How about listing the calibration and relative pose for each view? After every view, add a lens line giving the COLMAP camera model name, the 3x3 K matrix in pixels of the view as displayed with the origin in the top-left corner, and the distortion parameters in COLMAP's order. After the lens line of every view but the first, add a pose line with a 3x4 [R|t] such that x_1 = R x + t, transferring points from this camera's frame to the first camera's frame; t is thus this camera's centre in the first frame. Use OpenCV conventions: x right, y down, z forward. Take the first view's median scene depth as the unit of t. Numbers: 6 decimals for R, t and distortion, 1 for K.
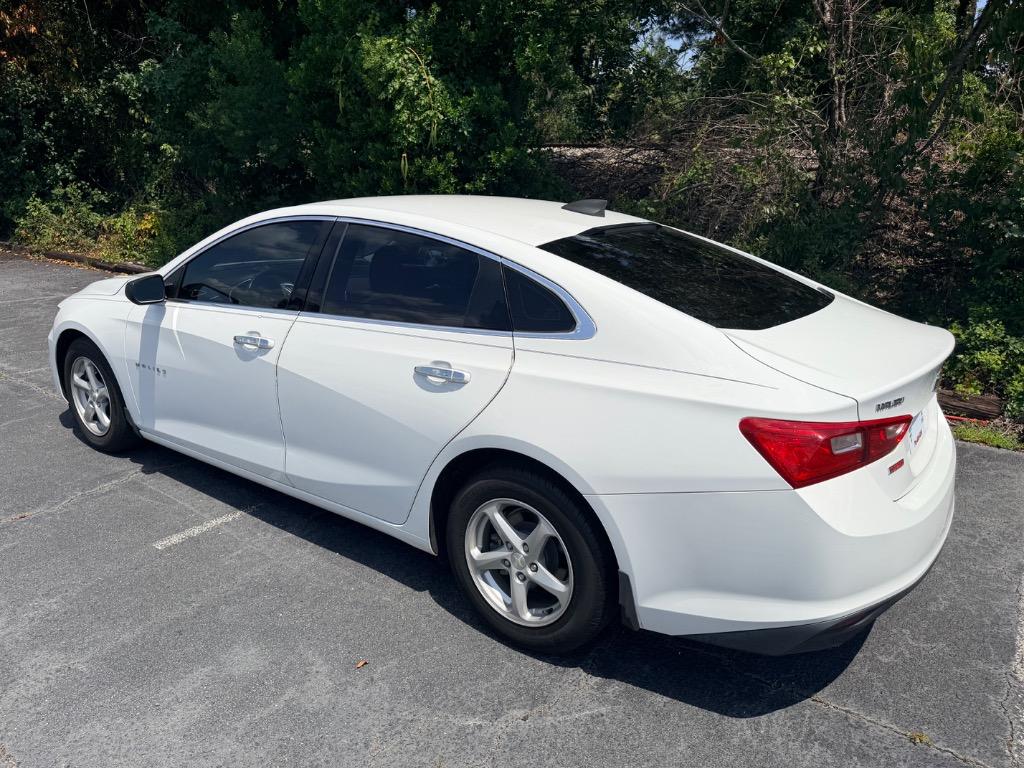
lens RADIAL K [[741.3, 0, 506.4], [0, 741.3, 383.1], [0, 0, 1]] dist [0.063612, -0.072299]
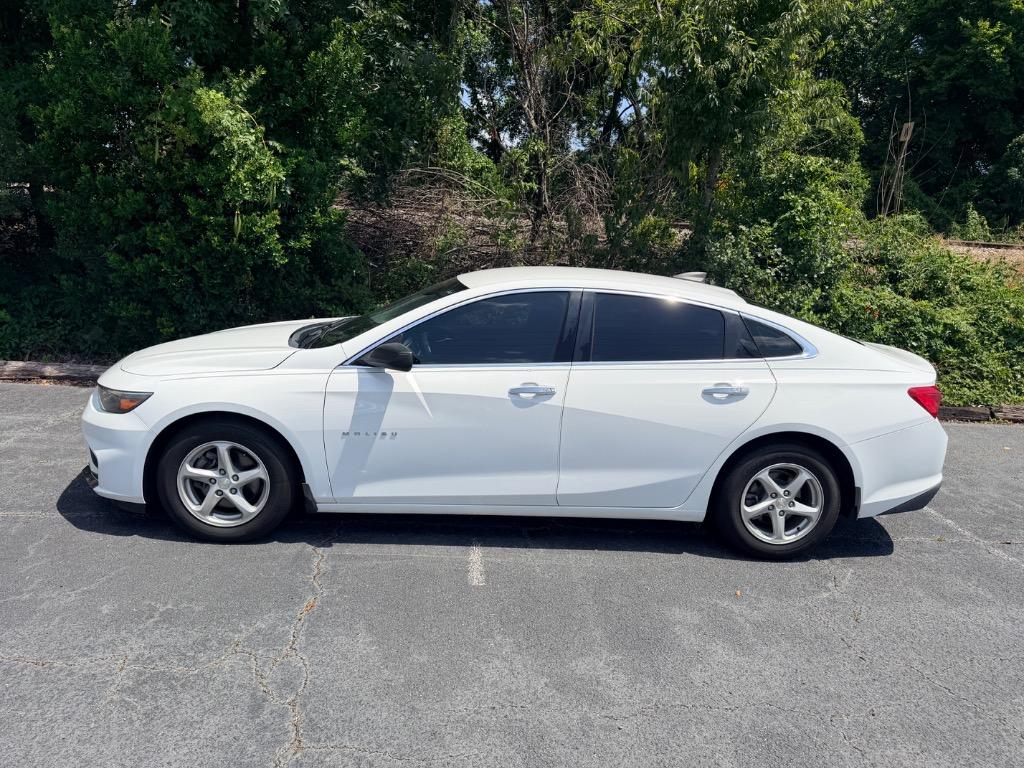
lens RADIAL K [[741.3, 0, 506.4], [0, 741.3, 383.1], [0, 0, 1]] dist [0.063612, -0.072299]
pose [[0.761240, -0.102775, 0.640274, -1.139870], [0.137544, 0.990485, -0.004541, -0.068655], [-0.633715, 0.091523, 0.768133, 0.105309]]
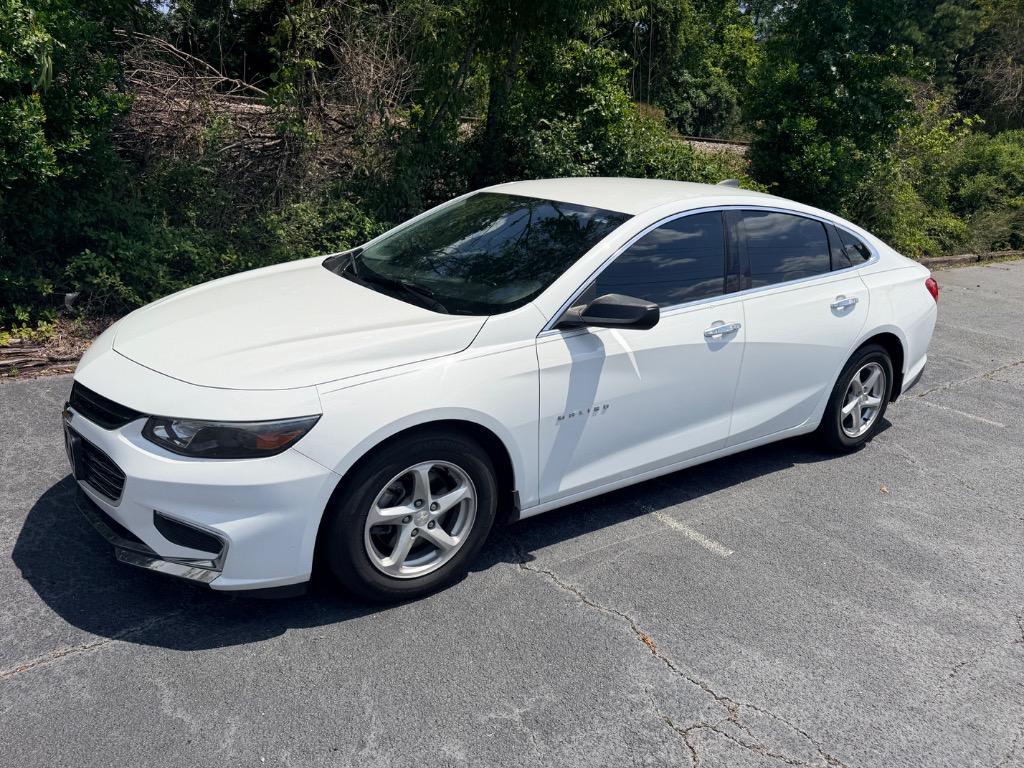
lens RADIAL K [[741.3, 0, 506.4], [0, 741.3, 383.1], [0, 0, 1]] dist [0.063612, -0.072299]
pose [[0.300239, -0.297037, 0.906436, -1.432519], [0.216238, 0.946733, 0.238618, -0.306889], [-0.929031, 0.124364, 0.348476, 0.921526]]
